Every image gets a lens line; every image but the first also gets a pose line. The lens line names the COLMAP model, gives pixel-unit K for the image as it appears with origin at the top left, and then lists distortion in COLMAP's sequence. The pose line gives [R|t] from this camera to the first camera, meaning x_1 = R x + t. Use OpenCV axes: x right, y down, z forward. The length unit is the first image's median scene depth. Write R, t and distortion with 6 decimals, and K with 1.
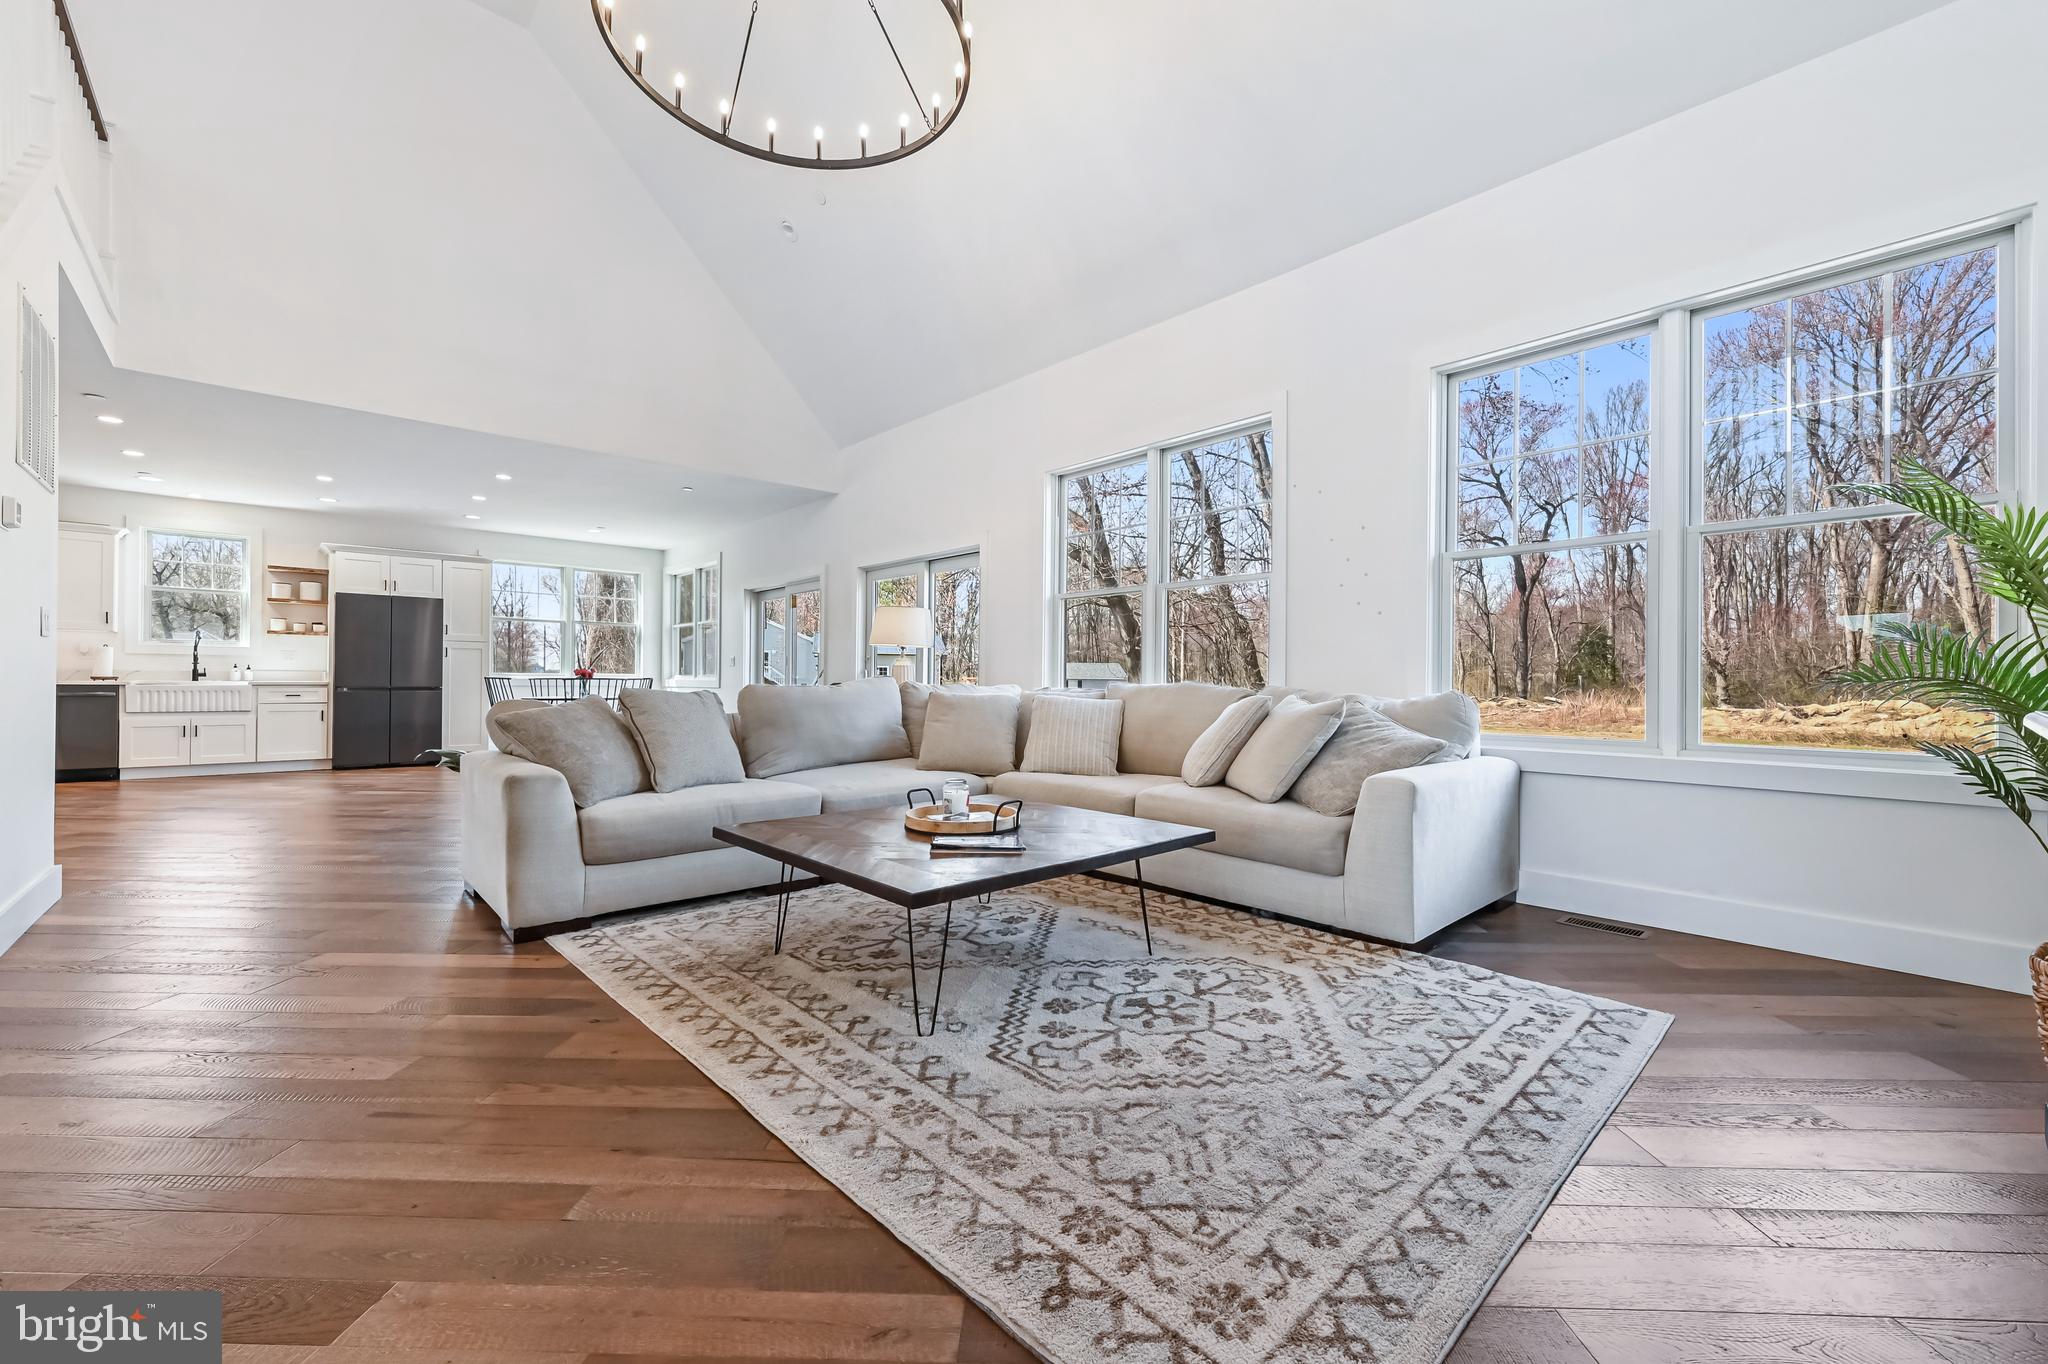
lens RADIAL K [[820.0, 0, 1024.0], [0, 820.0, 682.0], [0, 0, 1]] dist [0.004422, 0.000173]
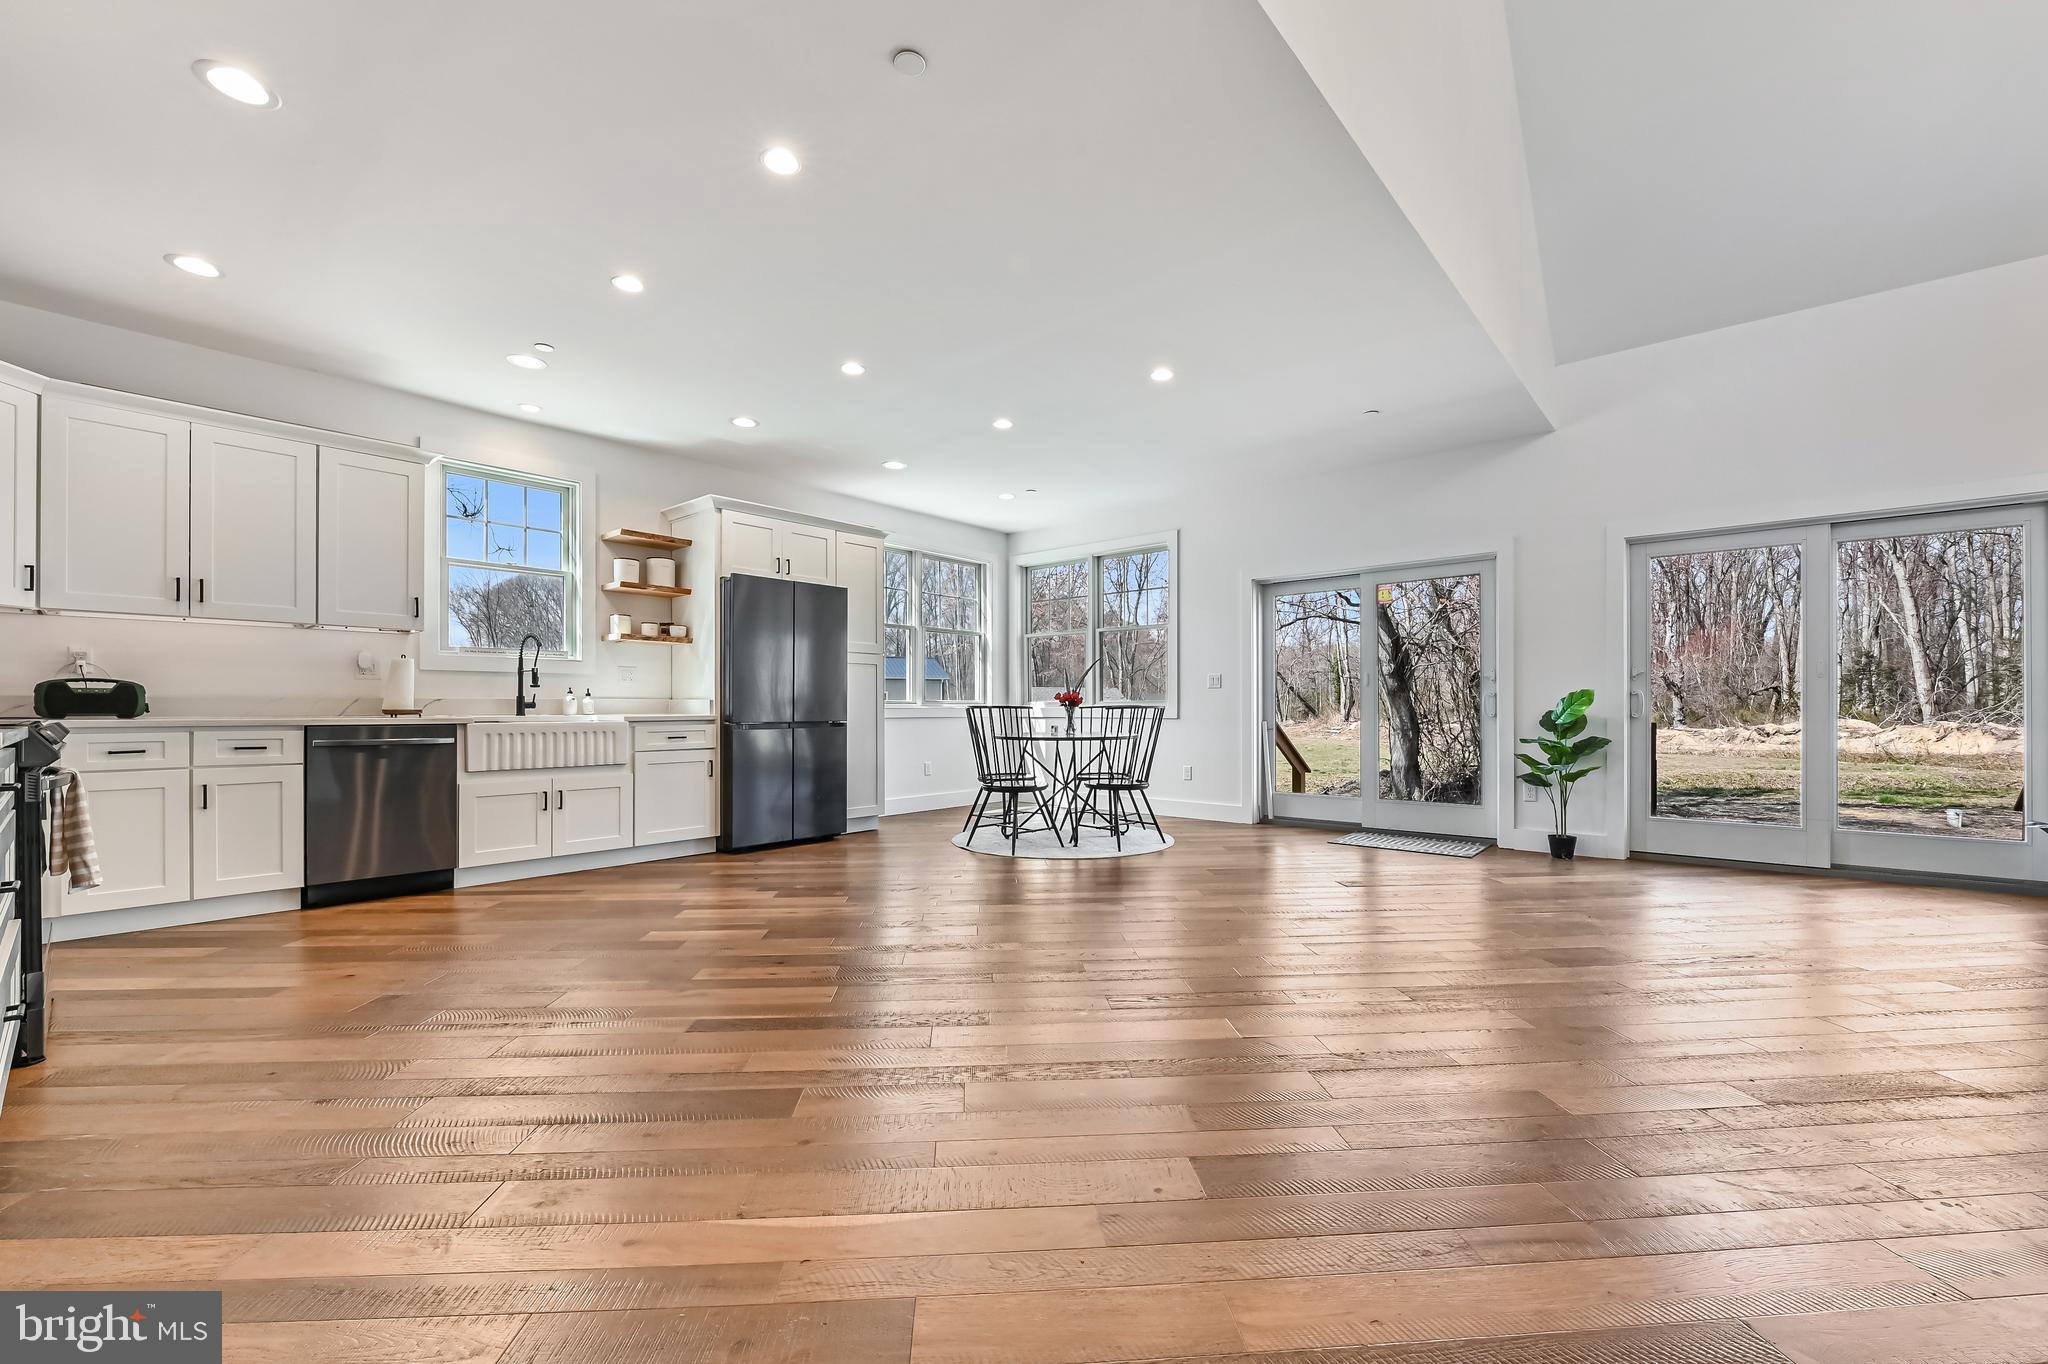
lens RADIAL K [[820.8, 0, 1030.4], [0, 820.8, 720.9], [0, 0, 1]] dist [-0.000329, -0.000072]
pose [[0.993983, -0.008672, 0.109189, -1.907684], [0.006908, 0.999840, 0.016527, -0.013188], [-0.109315, -0.015673, 0.993884, 0.983434]]
